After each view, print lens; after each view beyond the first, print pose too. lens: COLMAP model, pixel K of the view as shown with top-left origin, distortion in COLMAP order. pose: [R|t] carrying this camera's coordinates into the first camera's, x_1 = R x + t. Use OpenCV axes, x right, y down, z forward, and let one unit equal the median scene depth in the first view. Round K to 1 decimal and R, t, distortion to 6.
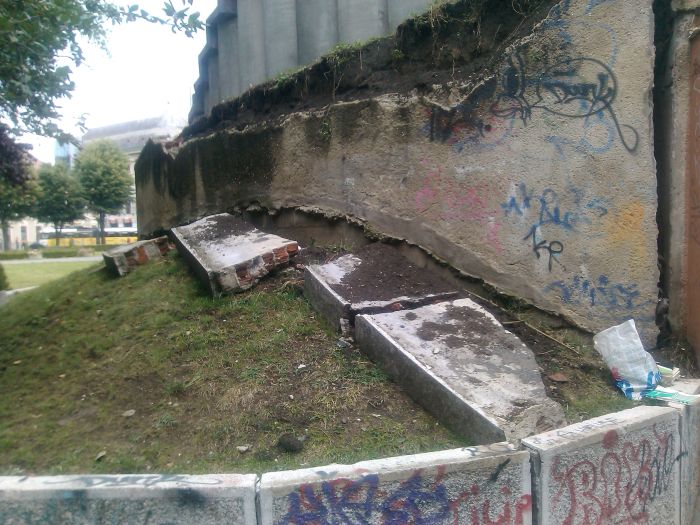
lens RADIAL K [[716.3, 0, 350.5], [0, 716.3, 265.3], [0, 0, 1]] dist [-0.034889, 0.000000]
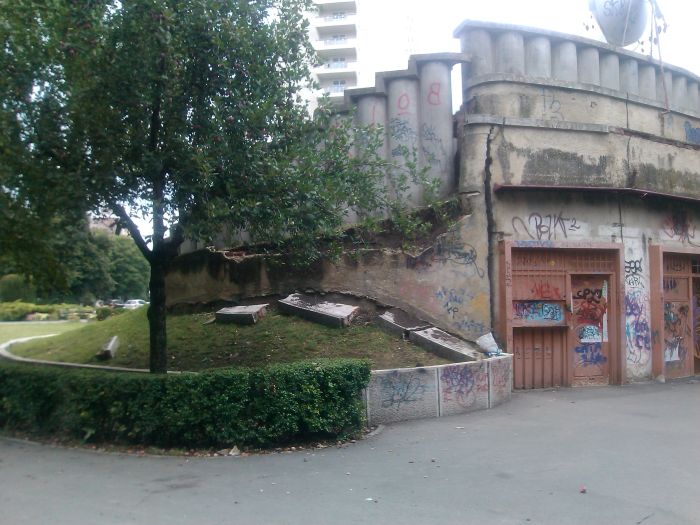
lens RADIAL K [[716.3, 0, 349.4], [0, 716.3, 261.7], [0, 0, 1]] dist [-0.034889, 0.000000]
pose [[0.911849, 0.039311, 0.408639, -1.210380], [0.002414, 0.994874, -0.101095, 0.067277], [-0.410518, 0.093169, 0.907080, -1.346709]]
